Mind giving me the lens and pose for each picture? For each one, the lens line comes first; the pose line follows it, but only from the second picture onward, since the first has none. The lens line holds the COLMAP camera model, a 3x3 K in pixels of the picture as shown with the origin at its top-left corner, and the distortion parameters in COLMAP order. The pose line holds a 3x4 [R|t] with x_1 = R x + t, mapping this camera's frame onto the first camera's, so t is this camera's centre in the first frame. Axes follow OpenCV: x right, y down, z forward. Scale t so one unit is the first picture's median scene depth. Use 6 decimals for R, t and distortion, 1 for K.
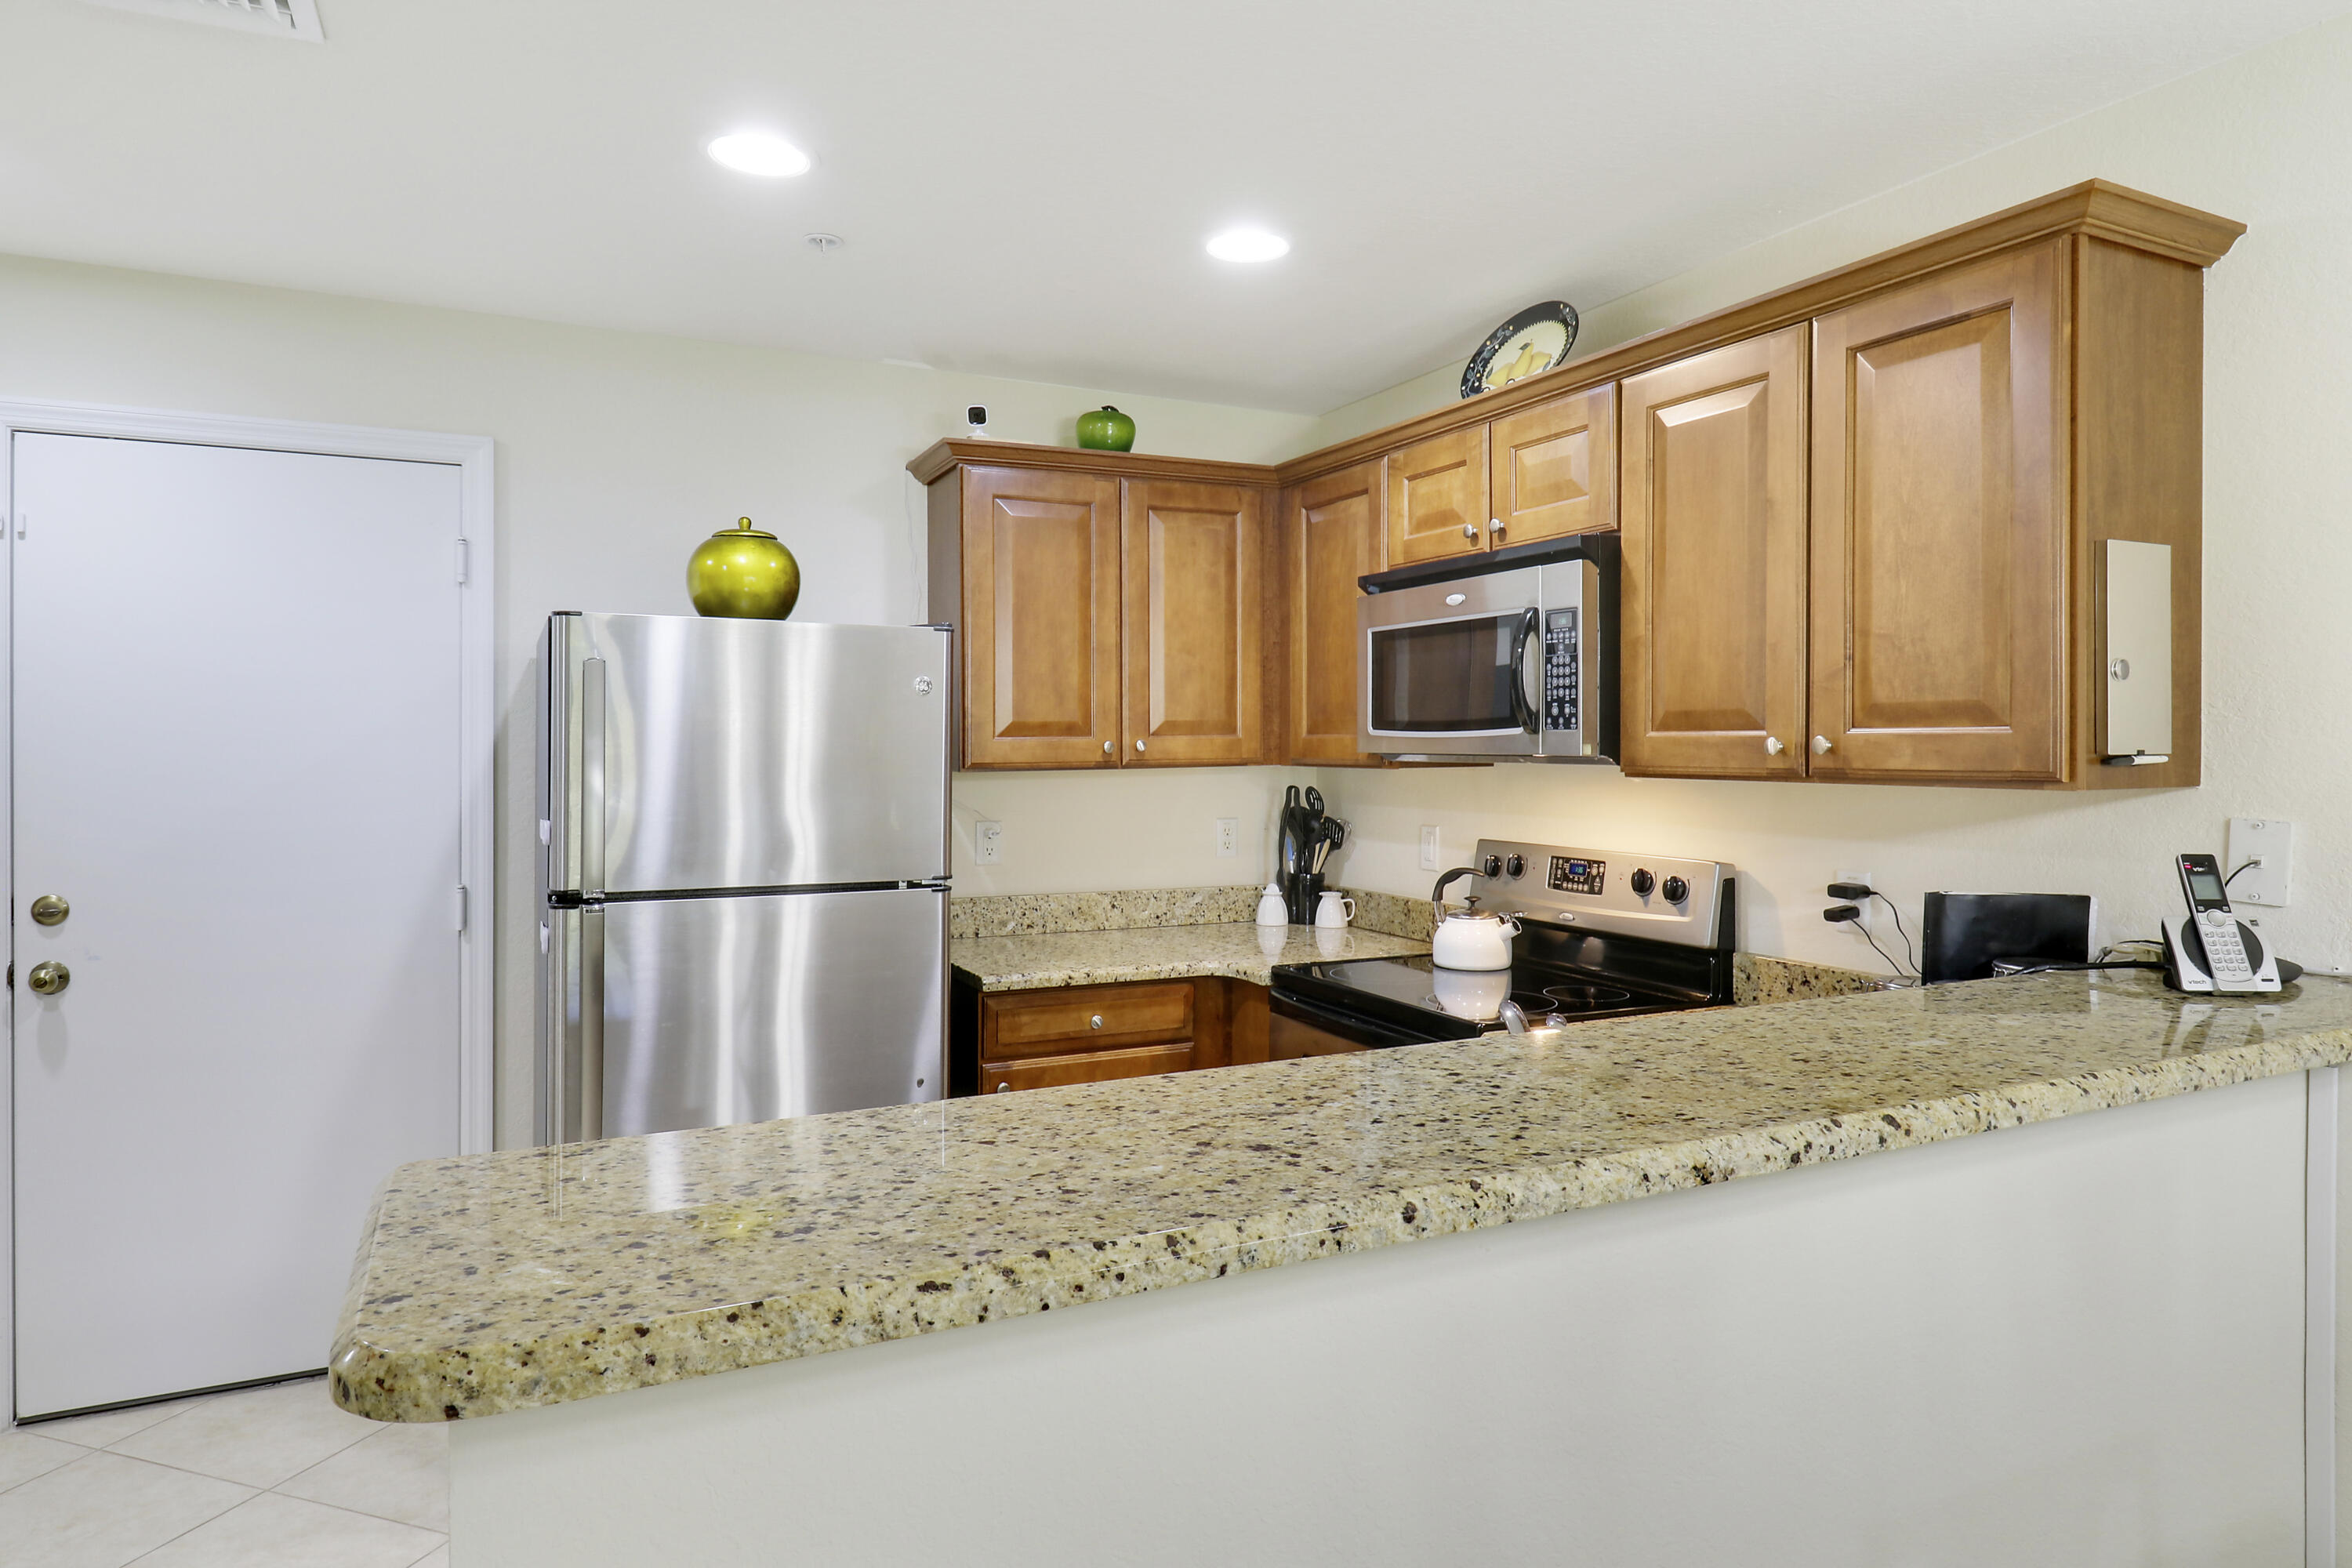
lens RADIAL K [[1384.8, 0, 1184.3], [0, 1384.8, 748.1], [0, 0, 1]] dist [-0.011394, -0.001212]
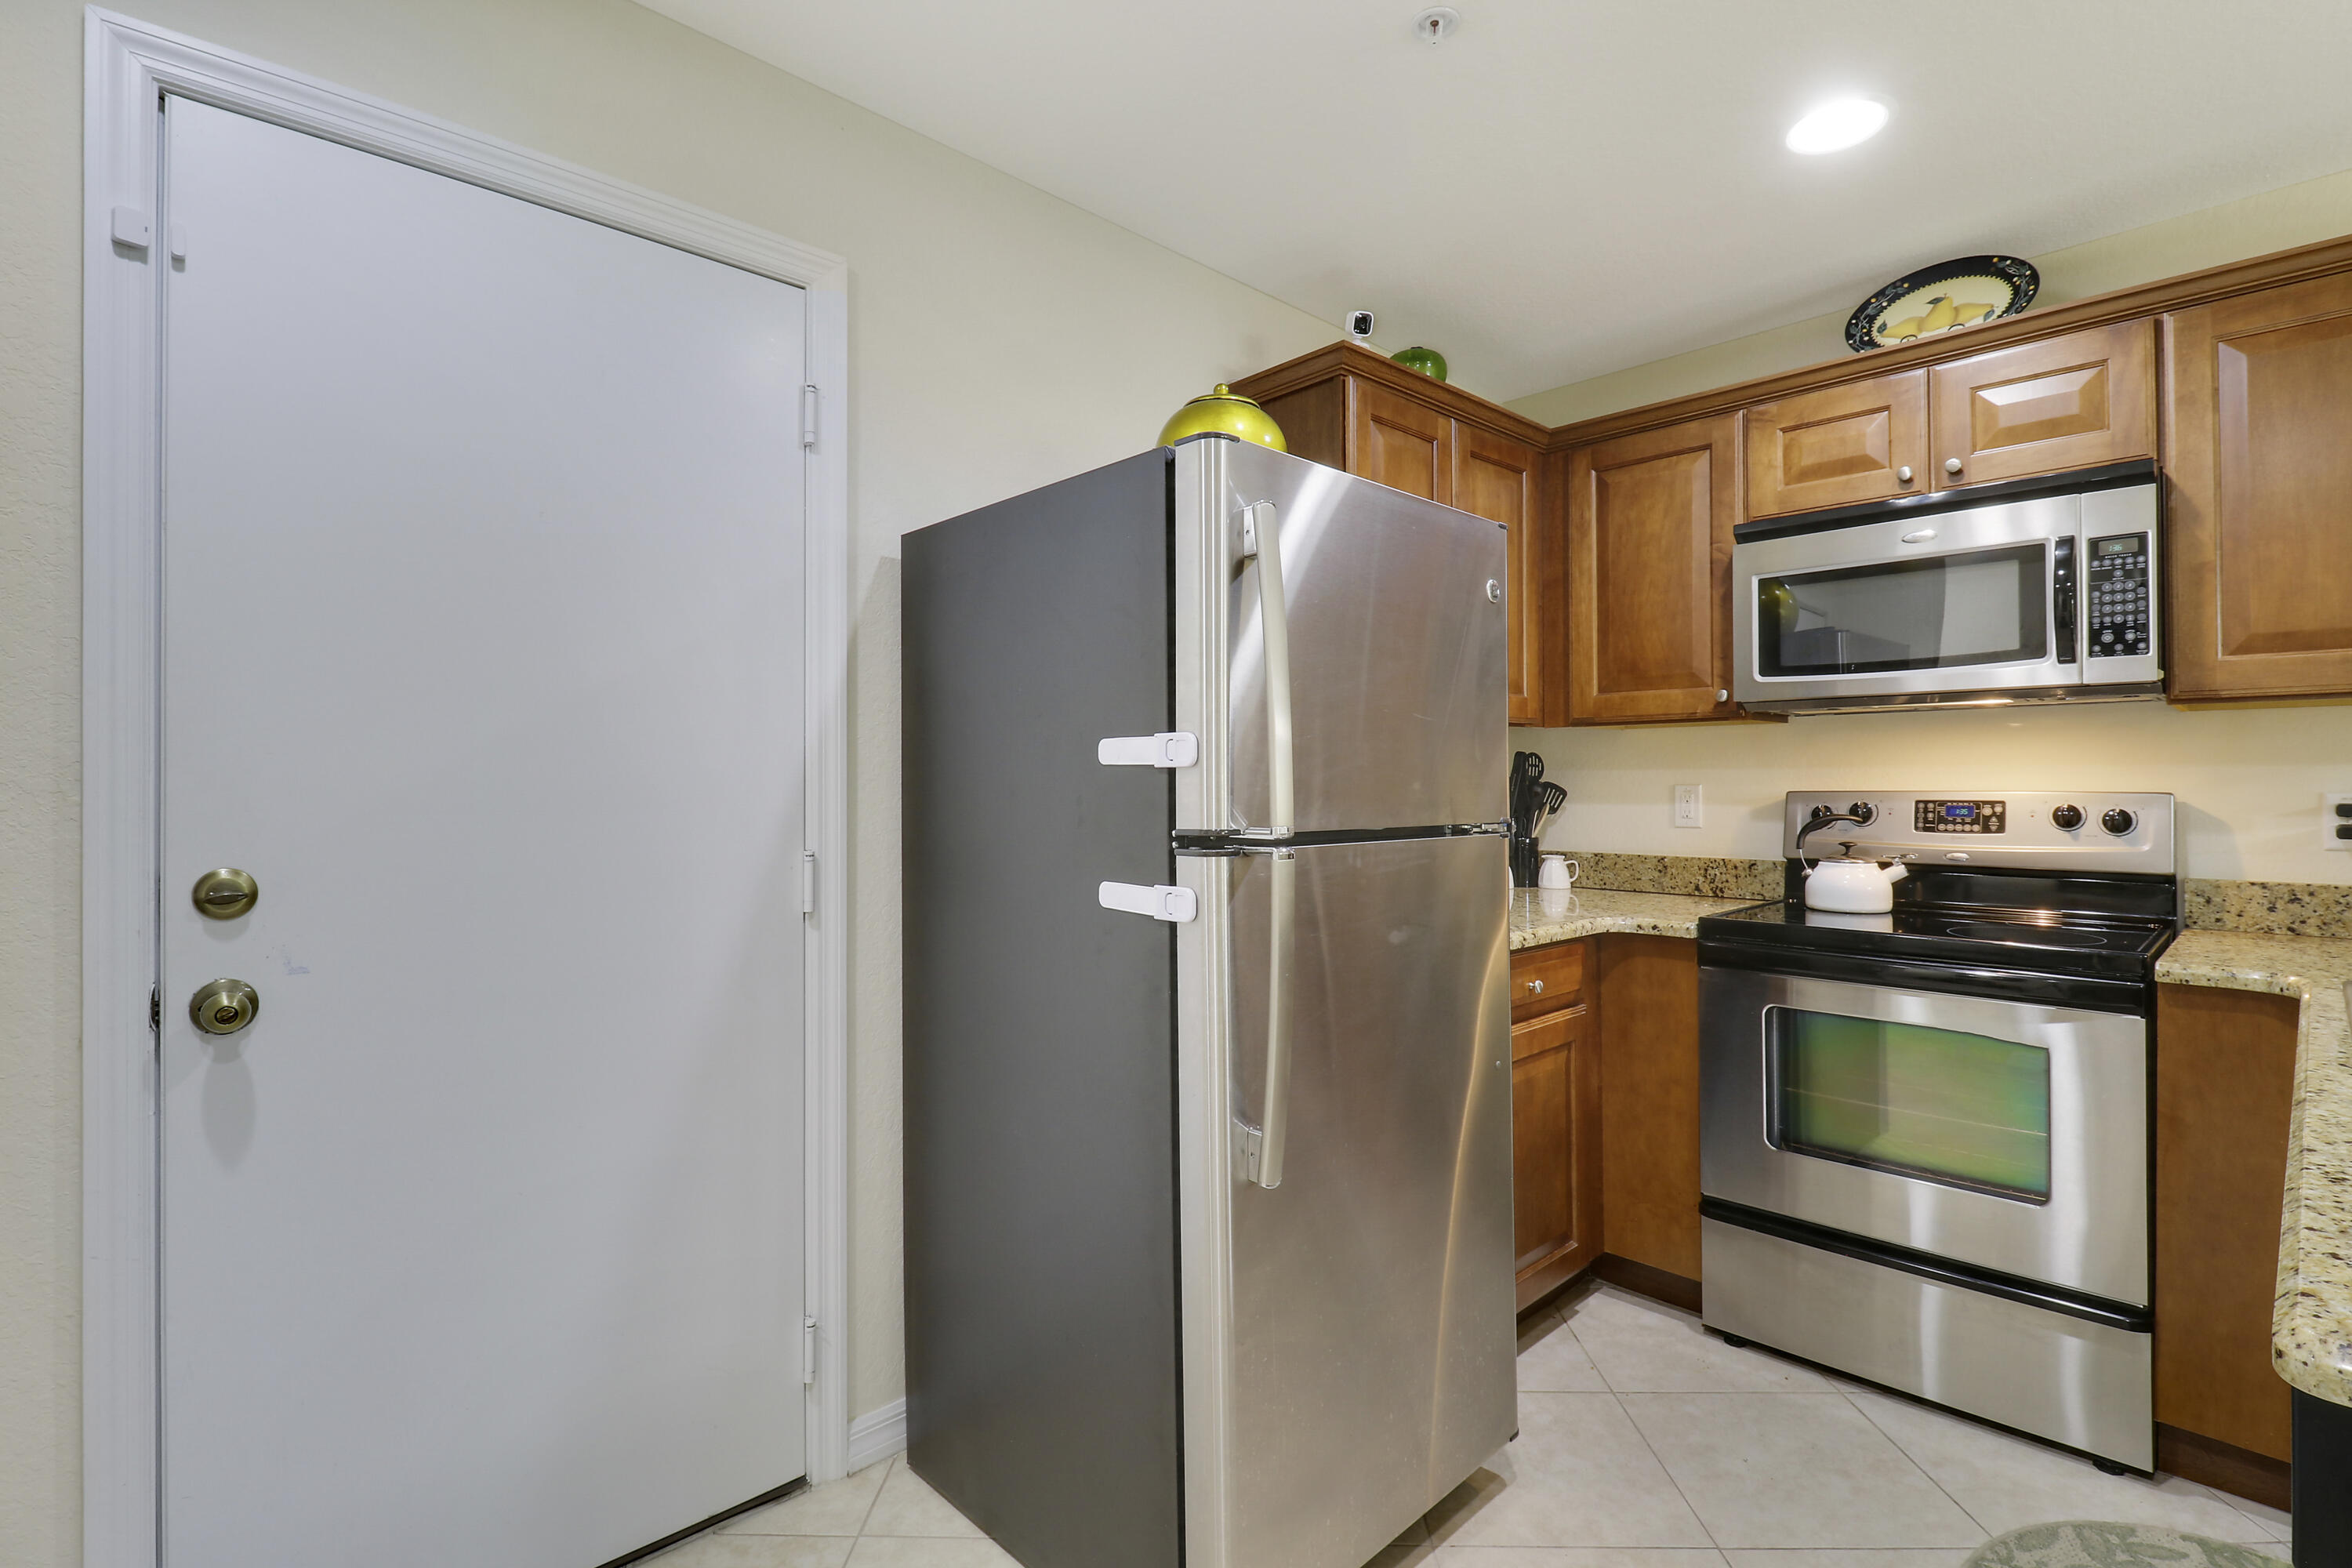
lens RADIAL K [[1102.0, 0, 1169.1], [0, 1102.0, 777.7], [0, 0, 1]] dist [-0.002519, -0.009030]
pose [[0.954412, -0.001002, 0.298492, -0.546091], [0.003765, 0.999955, -0.008682, 0.069493], [-0.298470, 0.009410, 0.954373, 0.400024]]
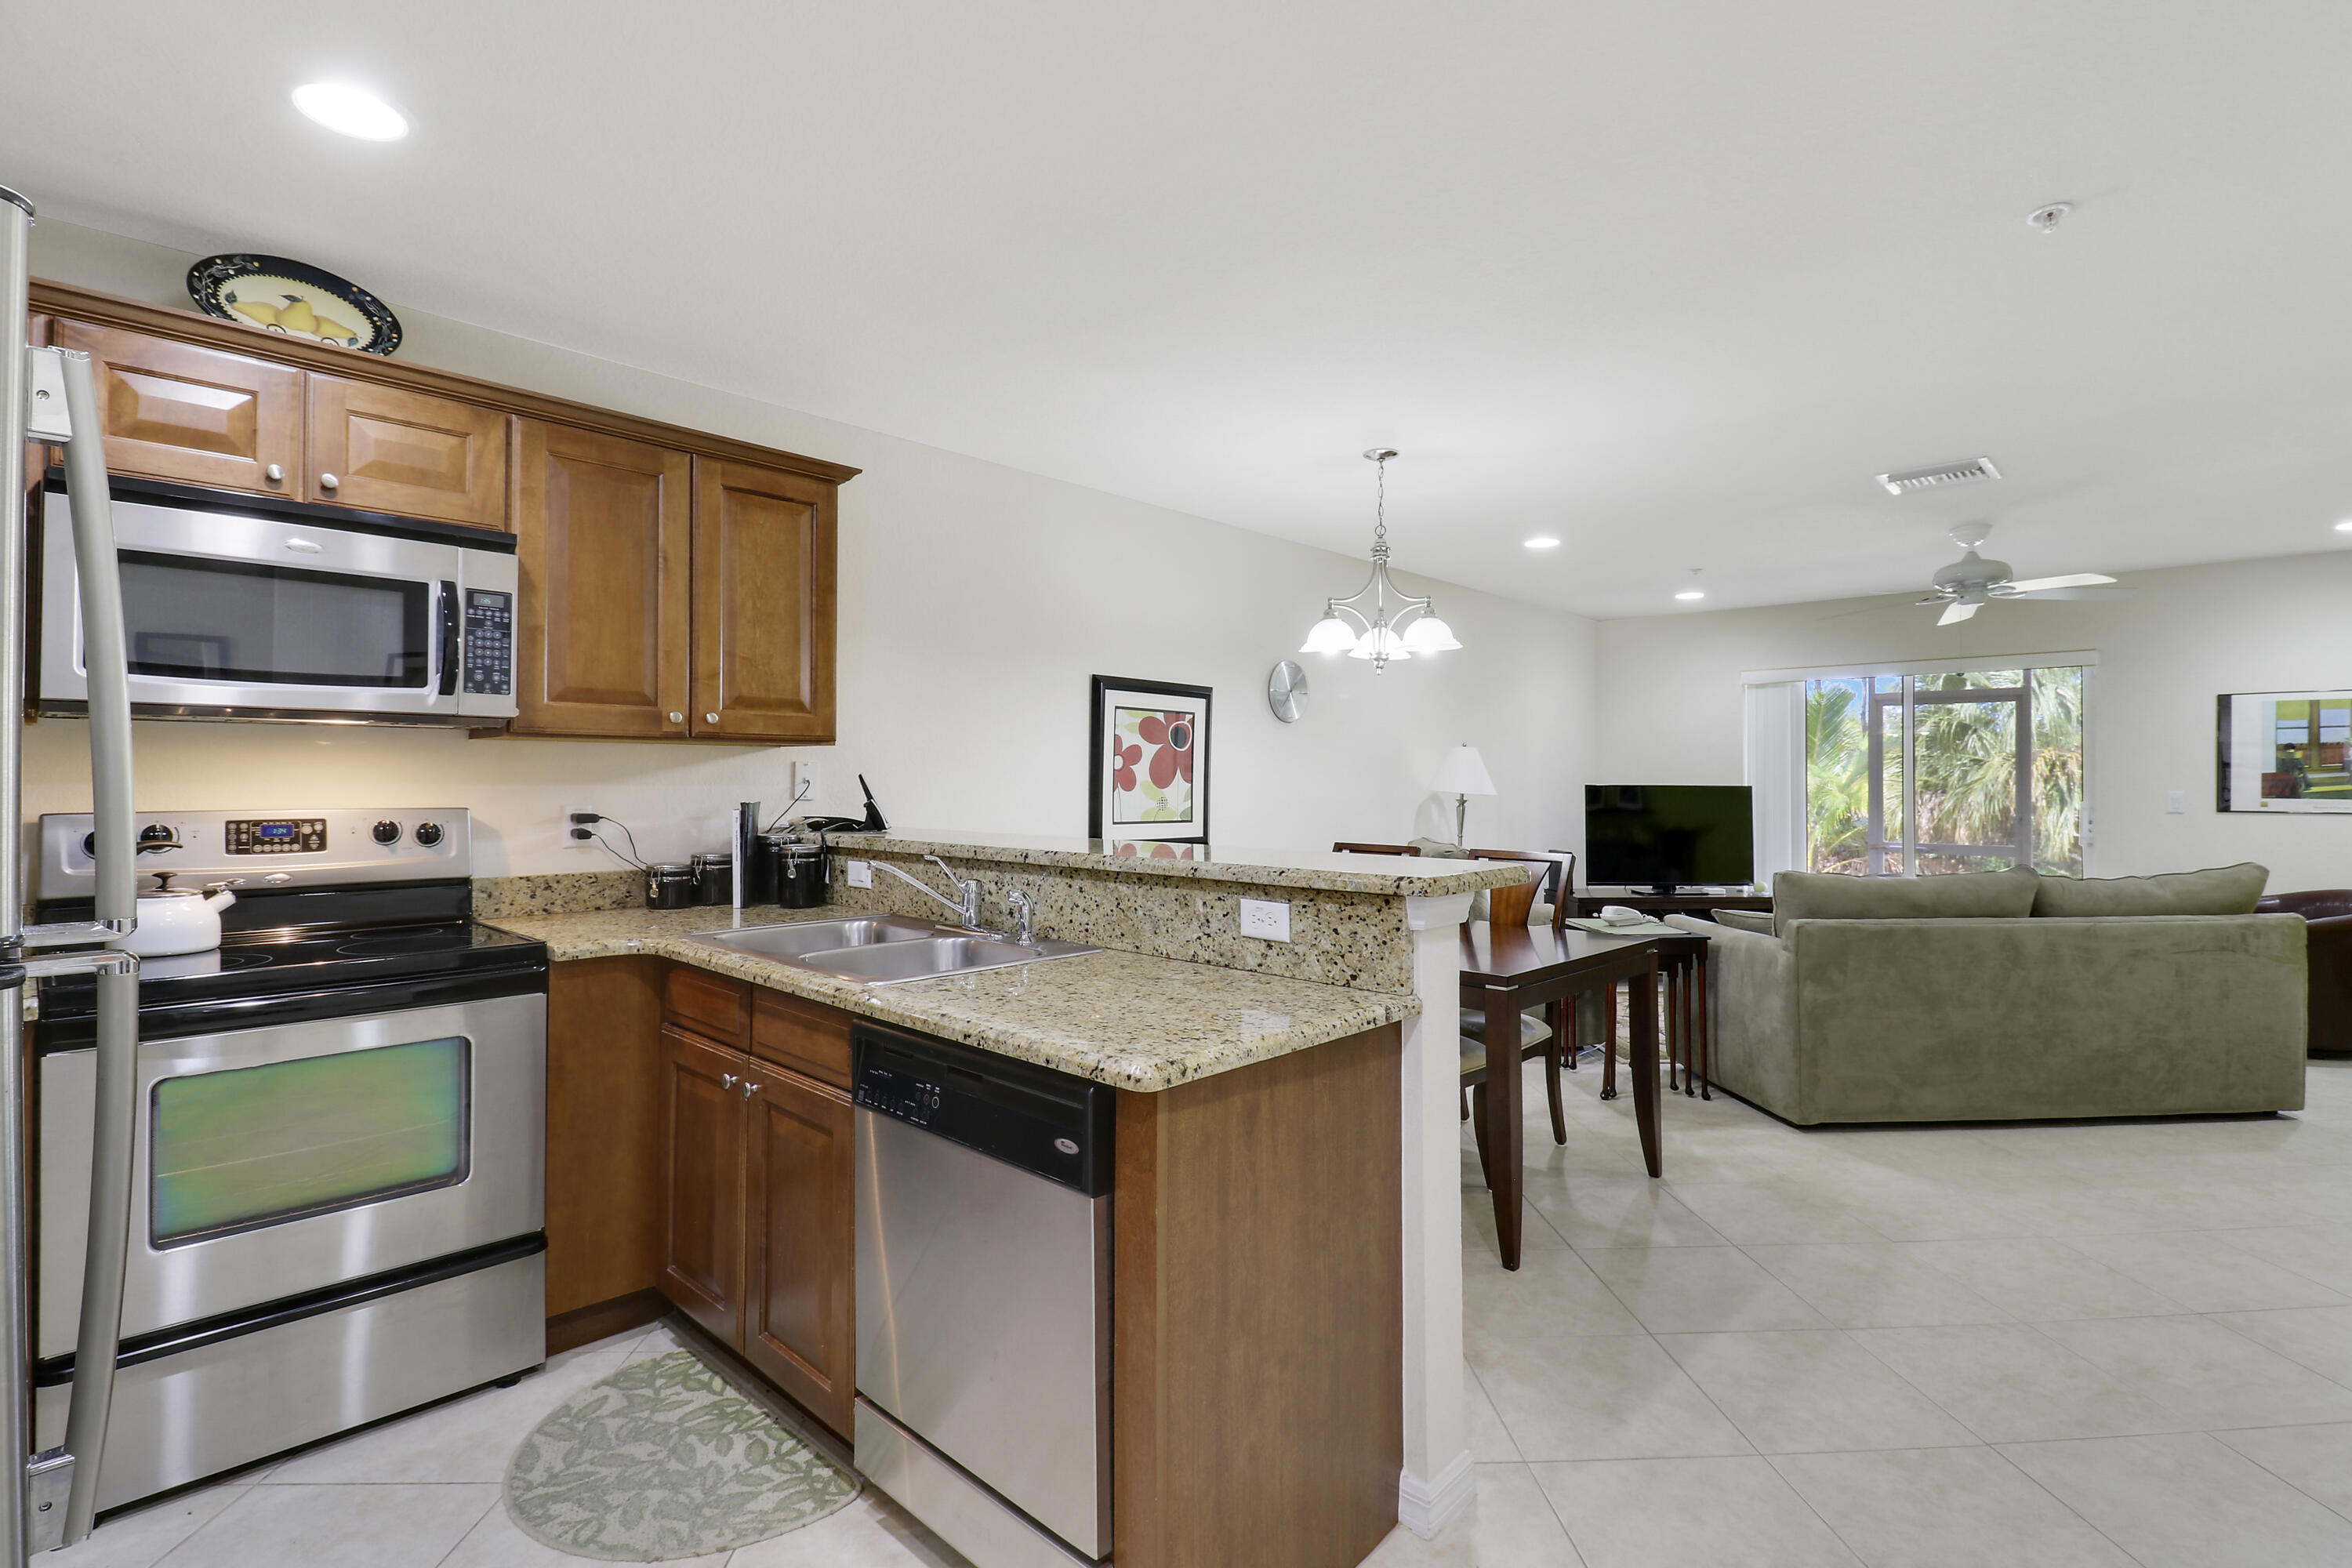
lens RADIAL K [[1102.0, 0, 1215.7], [0, 1102.0, 772.6], [0, 0, 1]] dist [-0.002519, -0.009030]
pose [[-0.382329, 0.006021, 0.924007, -0.727798], [0.001508, 0.999982, -0.005892, 0.052816], [-0.924025, -0.000859, -0.382331, 0.695433]]
